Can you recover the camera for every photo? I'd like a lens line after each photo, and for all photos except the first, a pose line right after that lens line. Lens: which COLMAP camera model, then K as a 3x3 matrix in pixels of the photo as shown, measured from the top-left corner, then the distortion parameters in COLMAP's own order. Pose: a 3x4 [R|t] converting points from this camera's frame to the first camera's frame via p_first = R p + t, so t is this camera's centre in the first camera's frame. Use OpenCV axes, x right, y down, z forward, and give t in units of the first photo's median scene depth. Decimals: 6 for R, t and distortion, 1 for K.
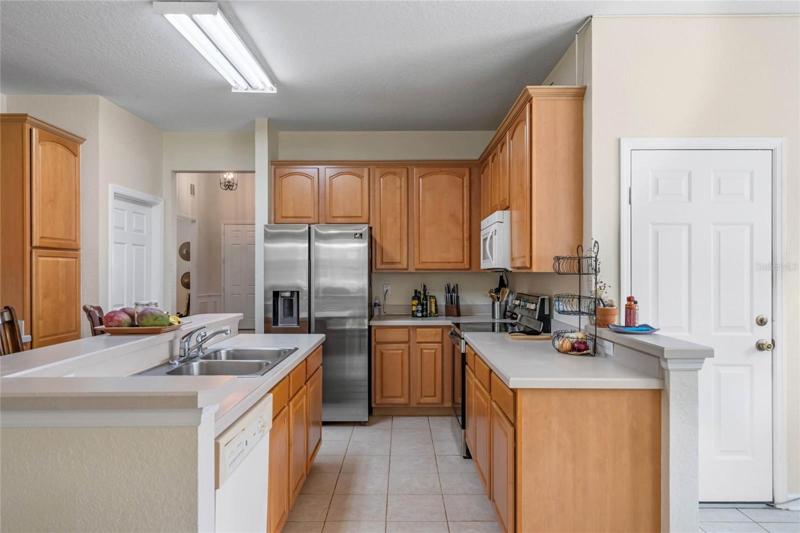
lens RADIAL K [[510.6, 0, 400.0], [0, 510.6, 266.5], [0, 0, 1]] dist [-0.003346, 0.001142]
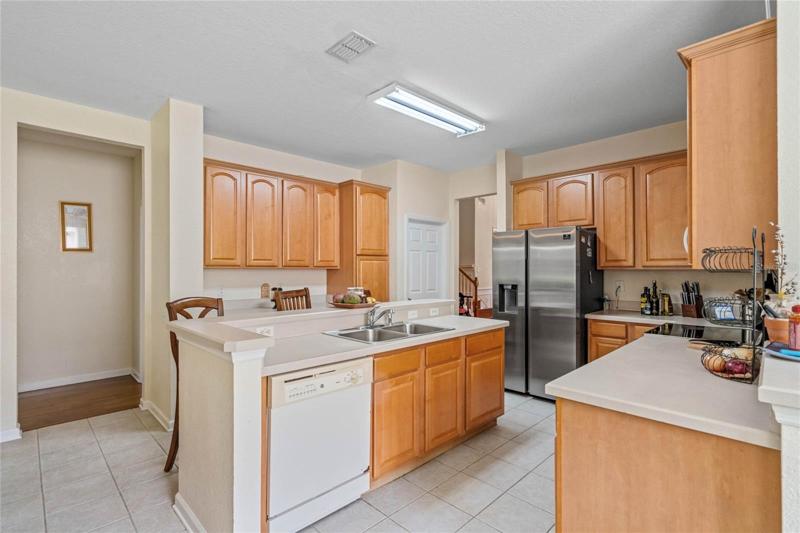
lens RADIAL K [[378.9, 0, 400.0], [0, 378.9, 266.5], [0, 0, 1]] dist [0.001052, 0.000063]
pose [[0.705230, -0.005739, -0.708955, 0.247934], [0.007401, 0.999972, -0.000733, 0.002564], [0.708940, -0.004731, 0.705253, 0.156323]]
